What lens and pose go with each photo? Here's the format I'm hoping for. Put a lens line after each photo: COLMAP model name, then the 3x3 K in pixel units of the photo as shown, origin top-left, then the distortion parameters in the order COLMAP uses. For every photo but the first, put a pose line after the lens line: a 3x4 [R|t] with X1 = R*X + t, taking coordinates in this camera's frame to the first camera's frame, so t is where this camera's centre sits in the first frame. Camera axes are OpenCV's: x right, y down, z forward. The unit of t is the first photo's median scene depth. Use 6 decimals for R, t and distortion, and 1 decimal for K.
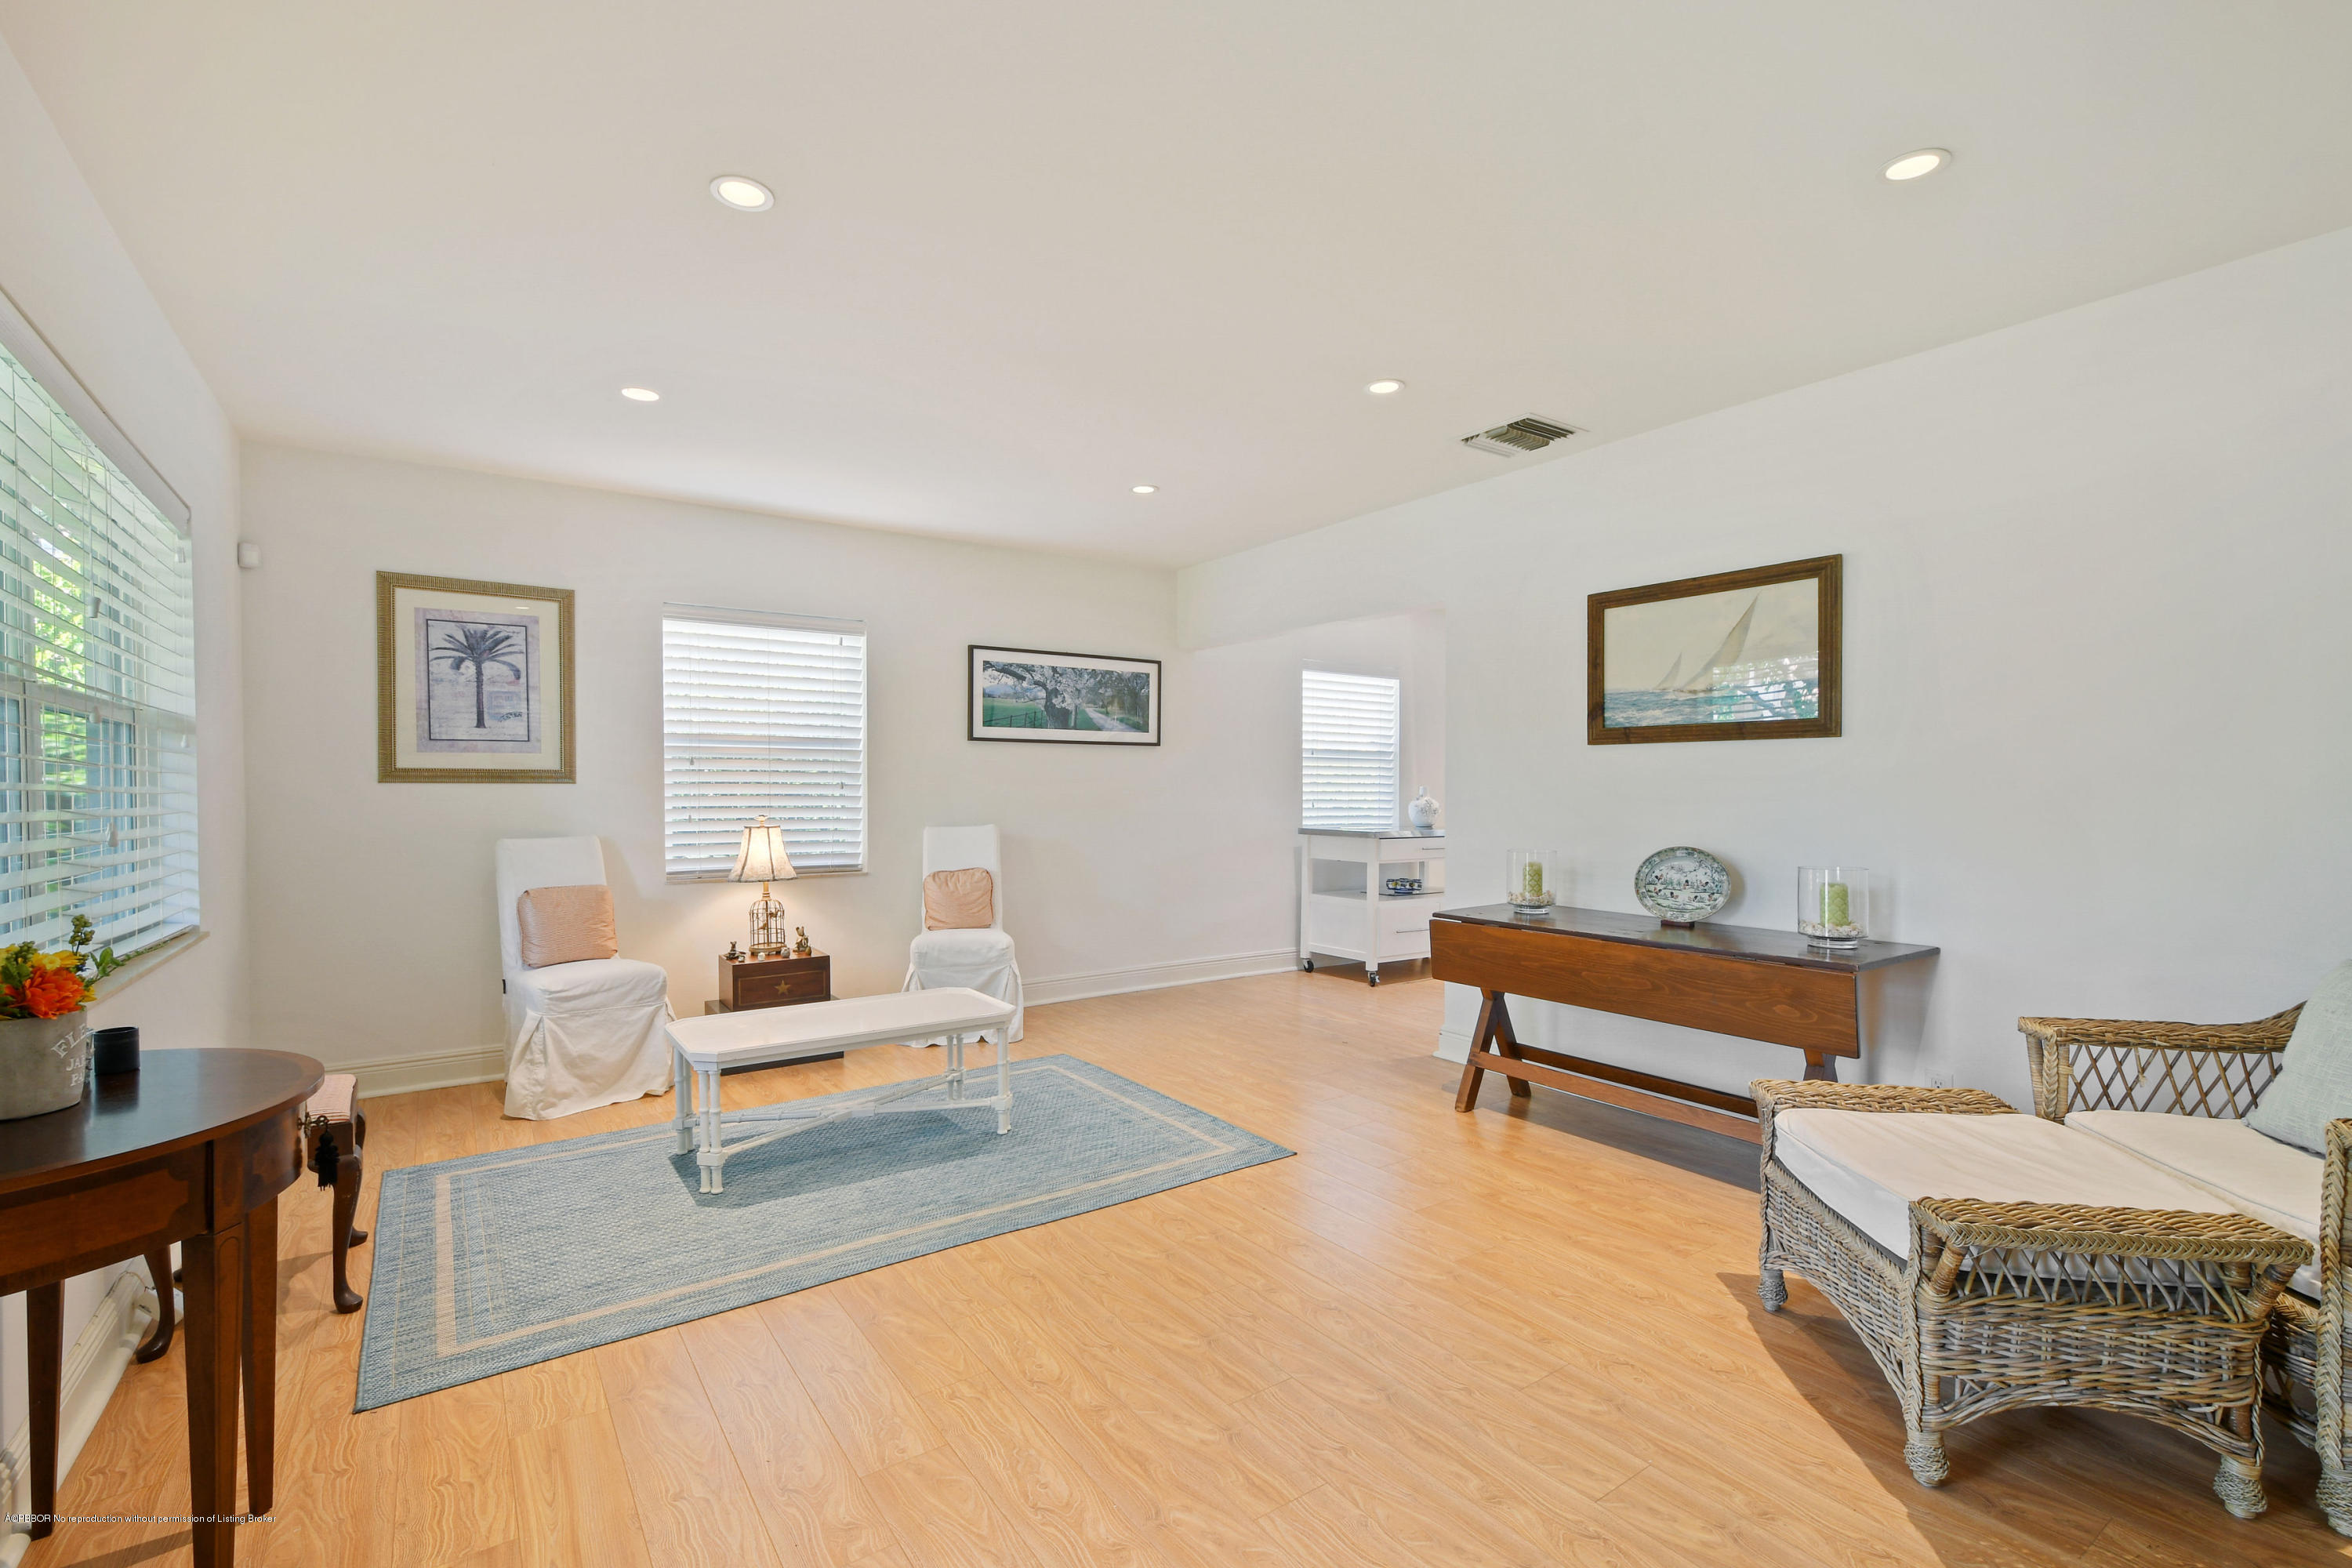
lens RADIAL K [[1052.7, 0, 1166.8], [0, 1052.7, 808.6], [0, 0, 1]] dist [0.004588, 0.000873]
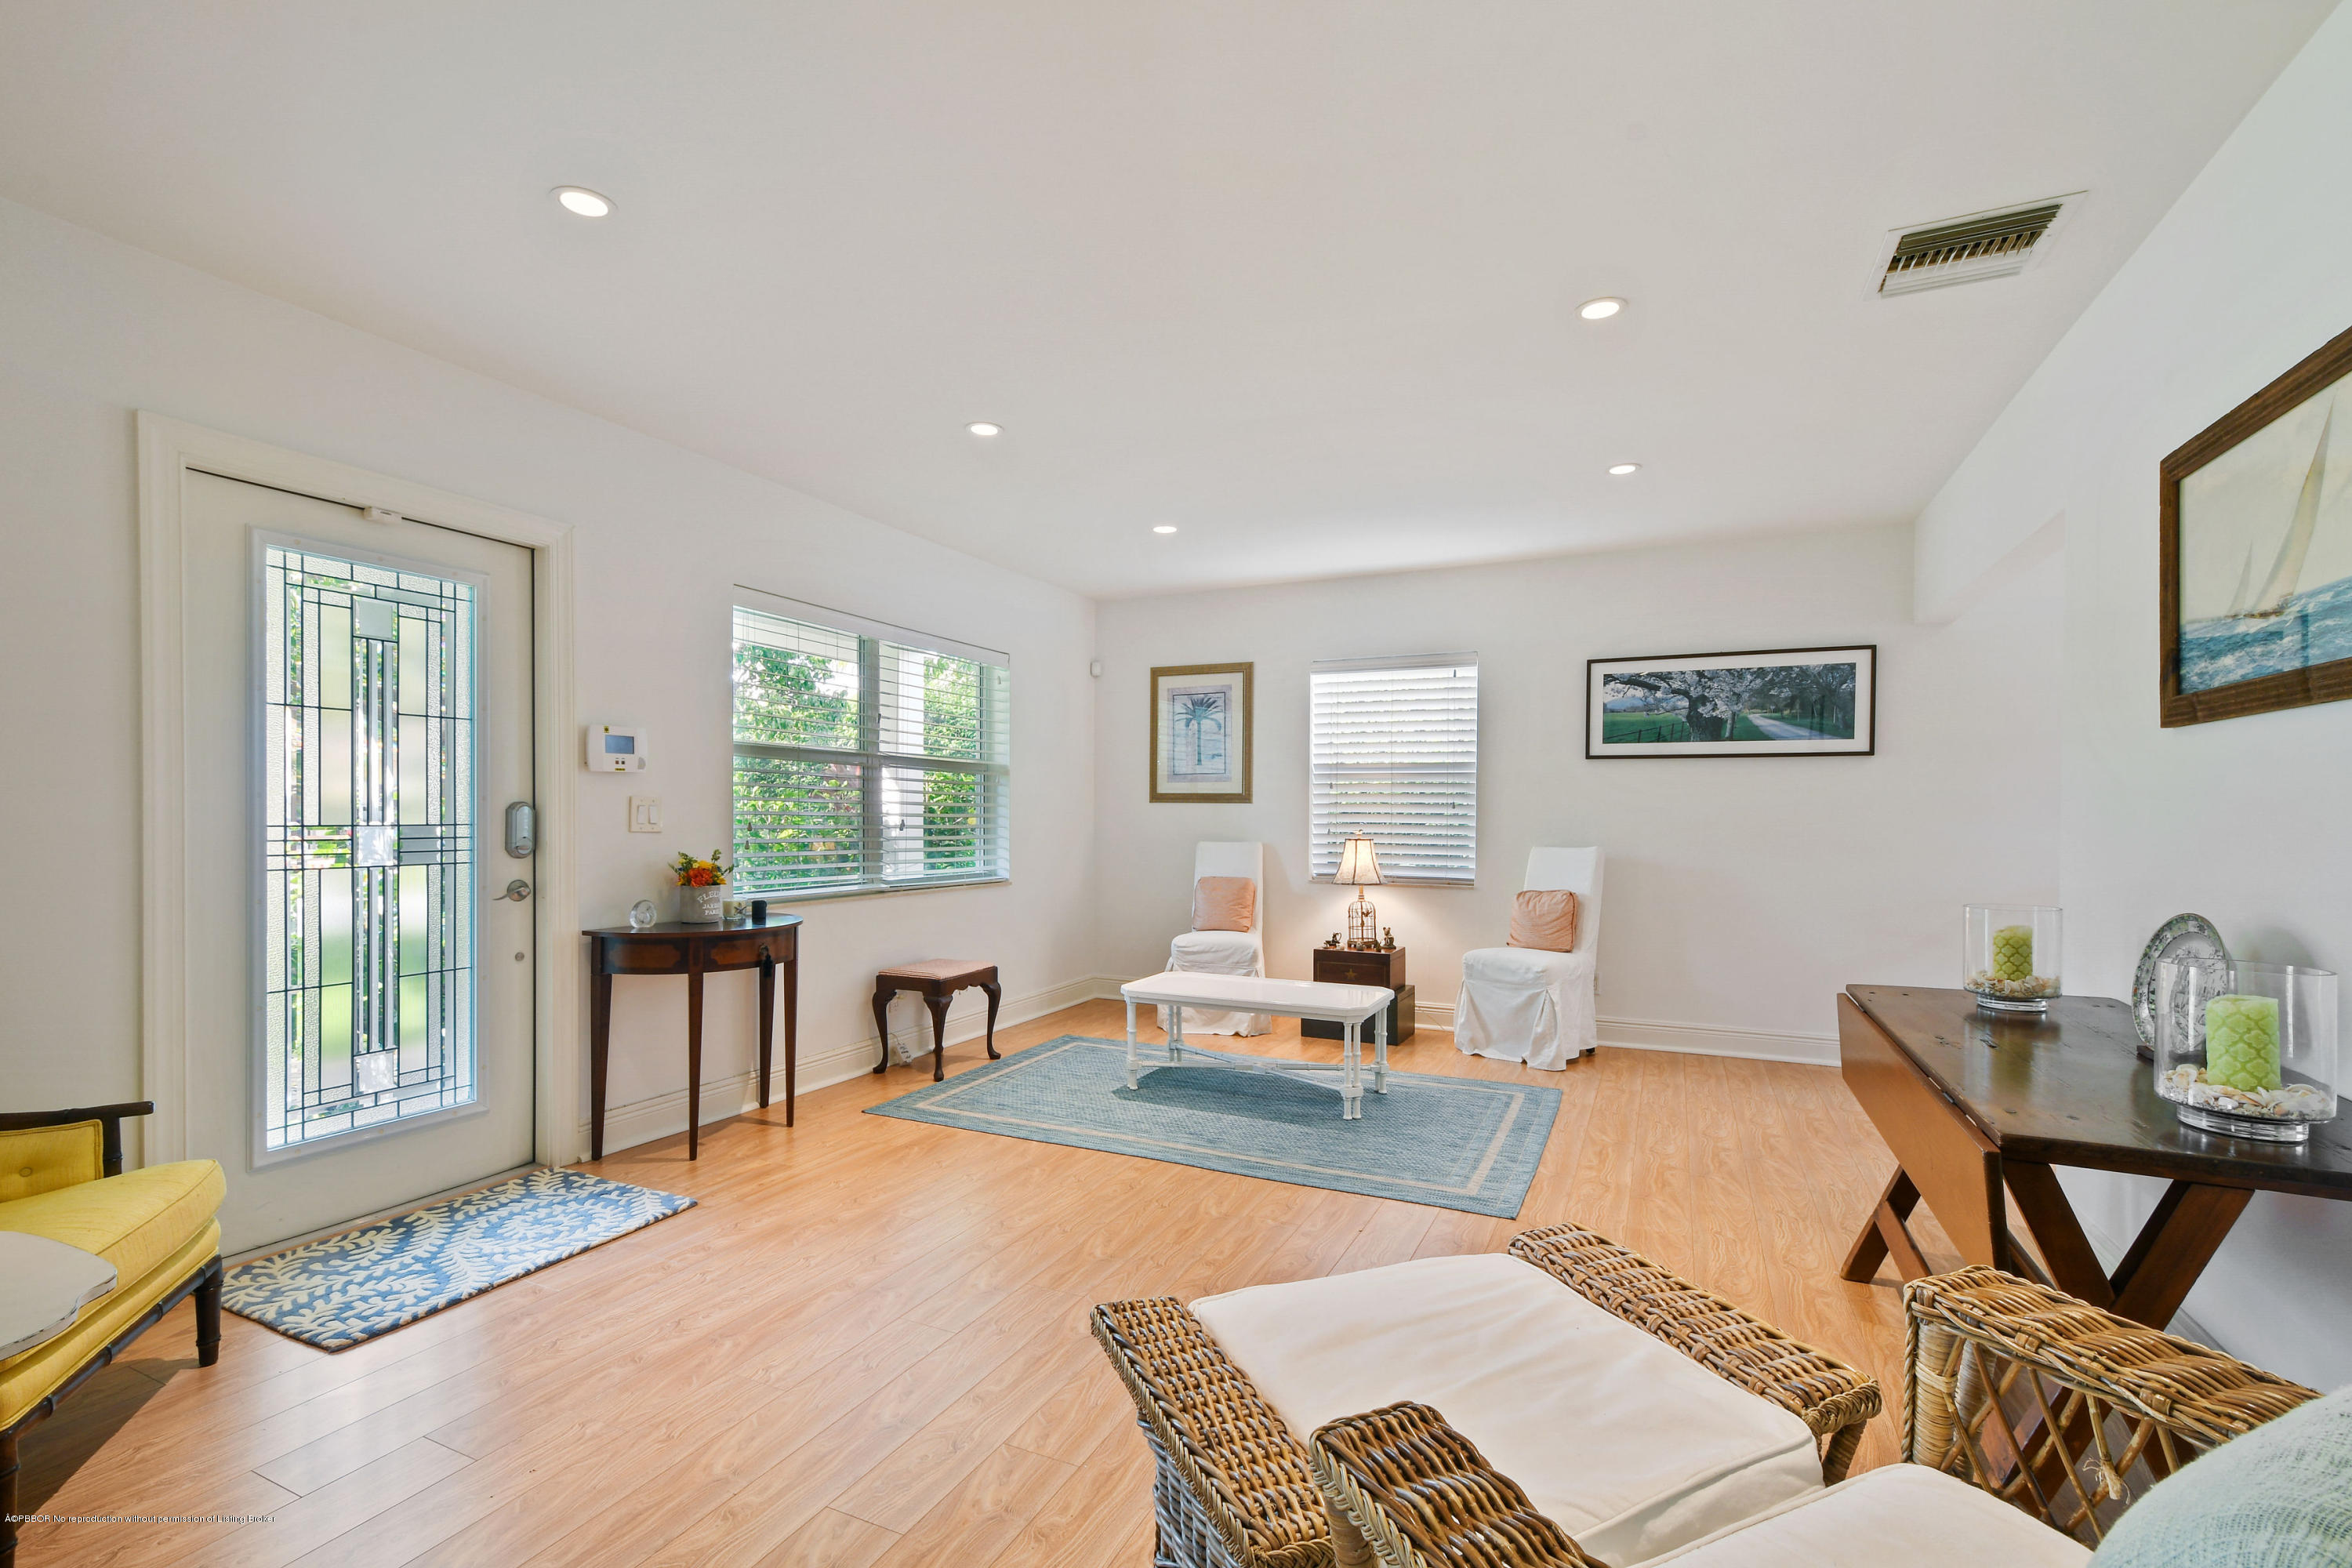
lens RADIAL K [[1043.6, 0, 1155.7], [0, 1043.6, 821.7], [0, 0, 1]] dist [0.000840, 0.000331]
pose [[0.482331, 0.012833, -0.875895, 0.573721], [-0.024696, 0.999694, 0.001047, 0.001889], [0.875641, 0.021126, 0.482501, 0.241580]]
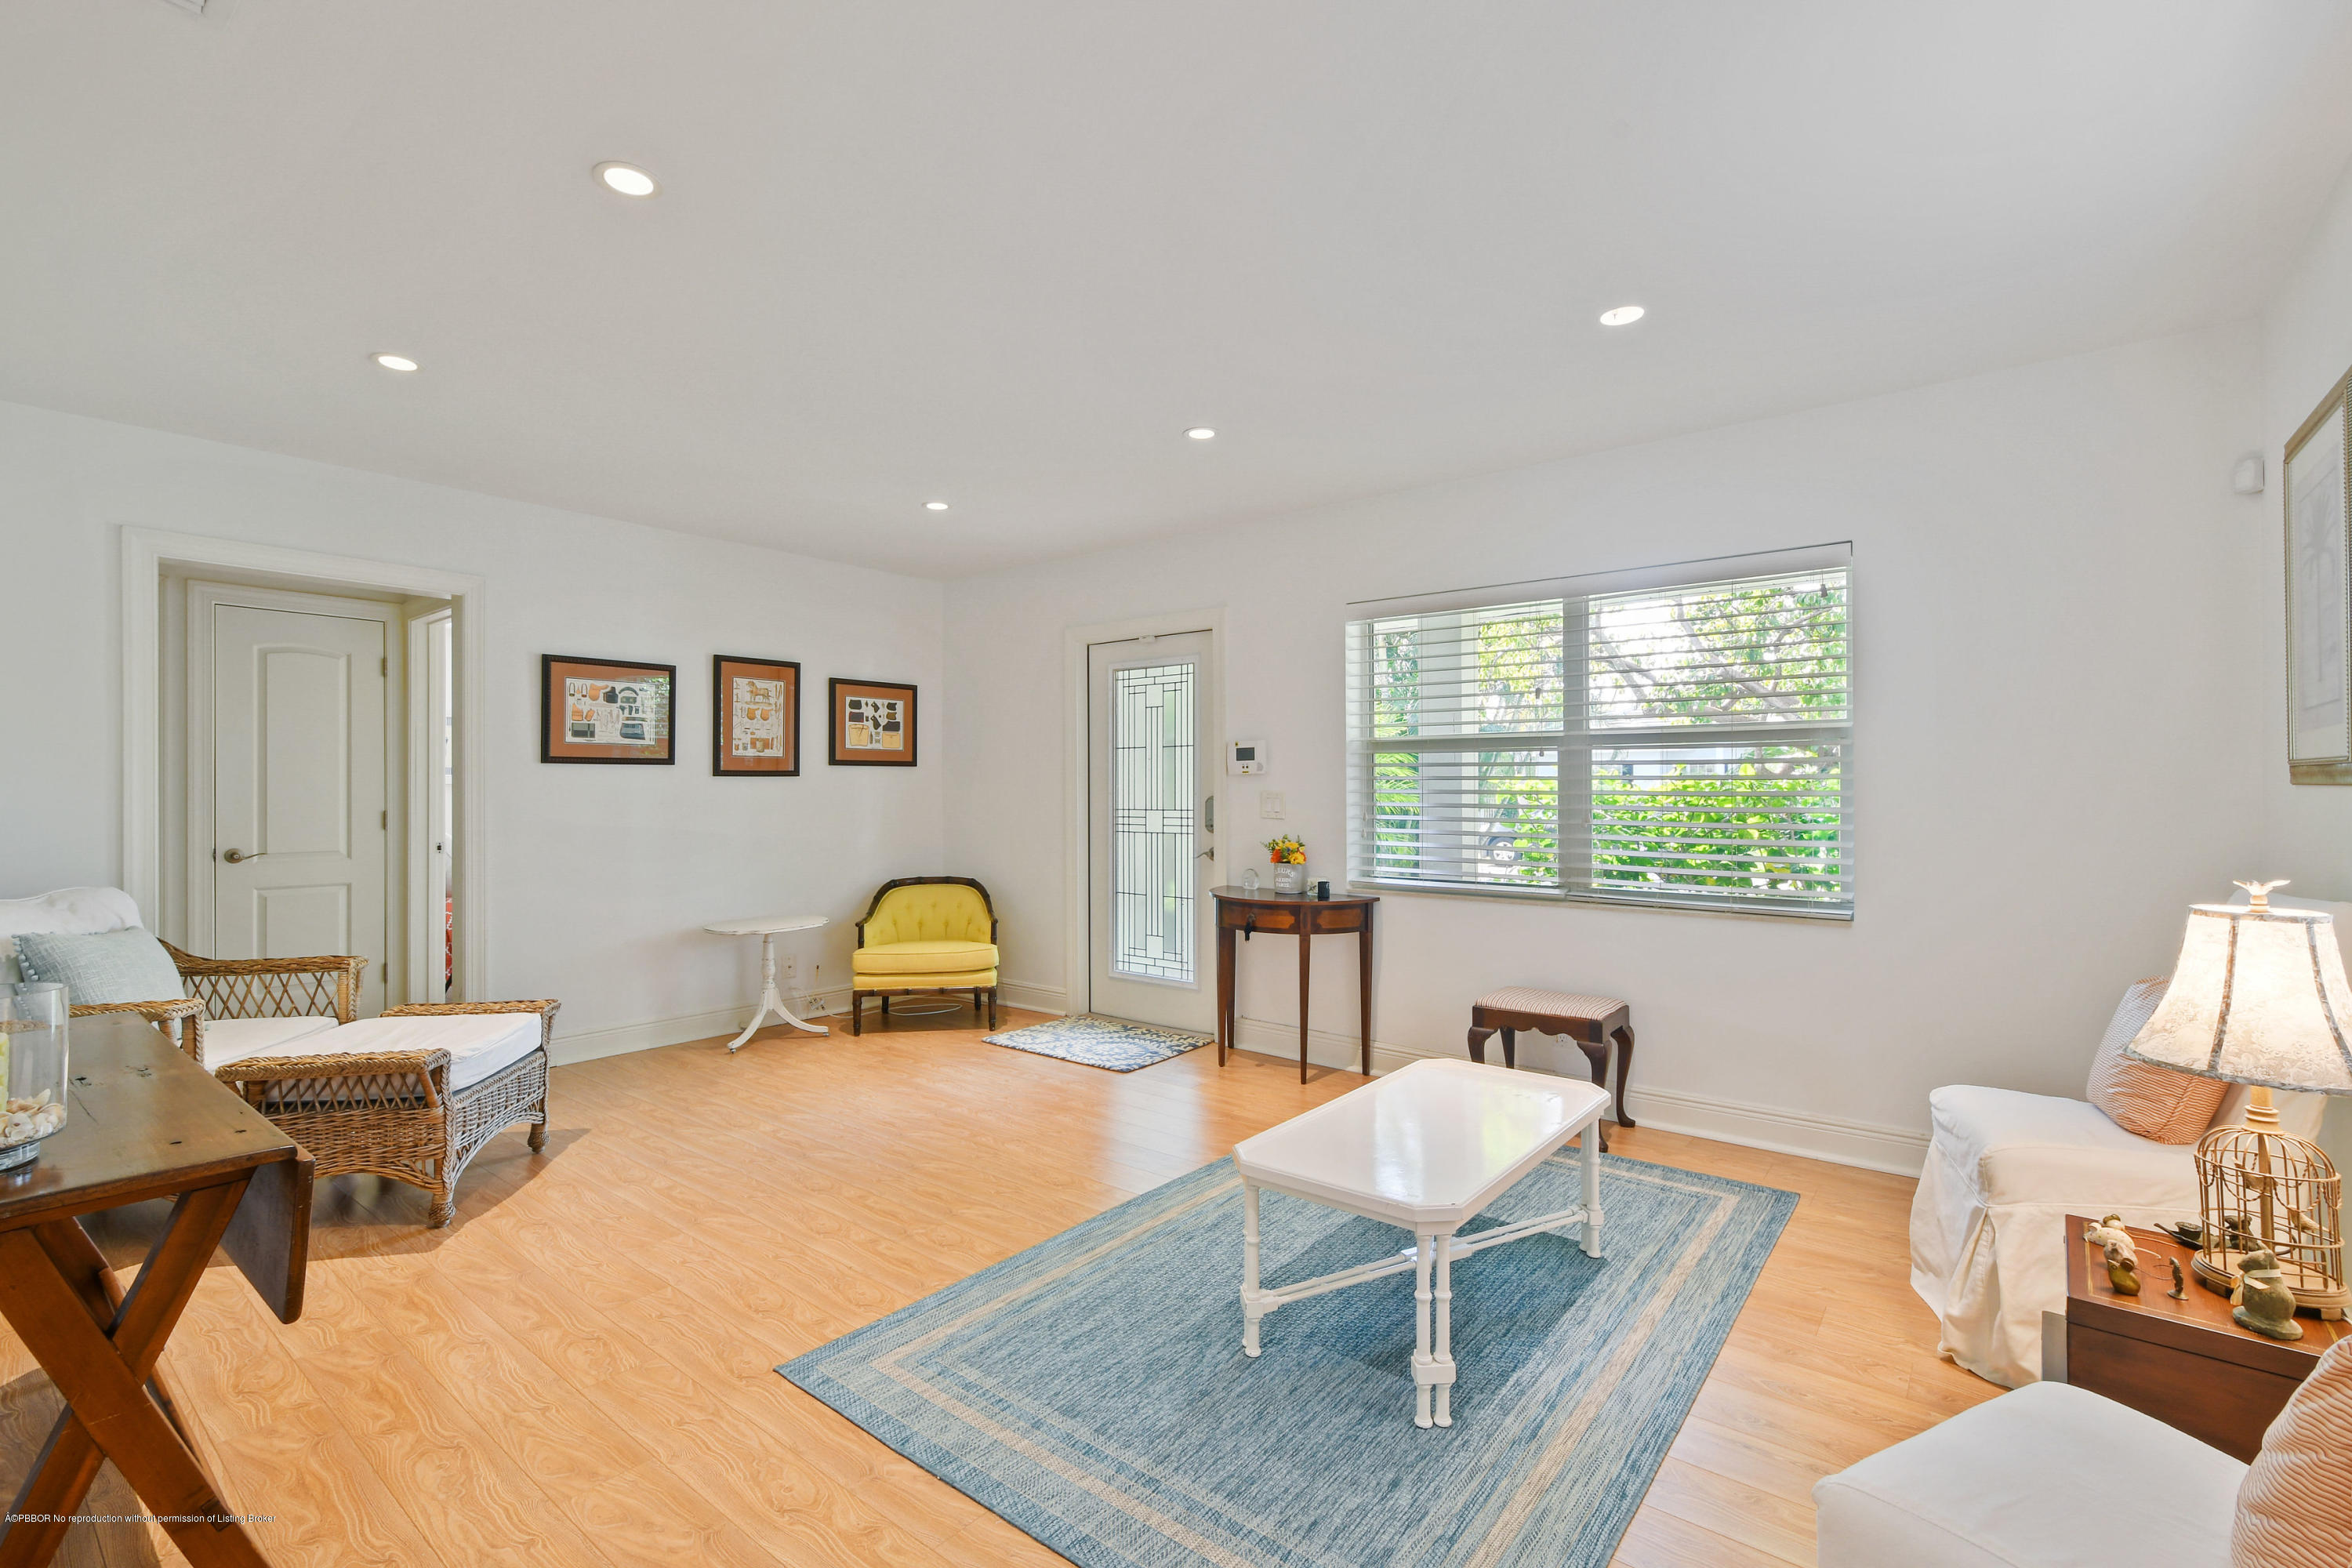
lens RADIAL K [[1030.1, 0, 1176.0], [0, 1030.1, 784.0], [0, 0, 1]] dist [0.000112, 0.000158]
pose [[-0.957962, 0.003927, -0.286868, 0.051997], [-0.000831, 0.999864, 0.016460, -0.032800], [0.286894, 0.016007, -0.957829, 1.299825]]
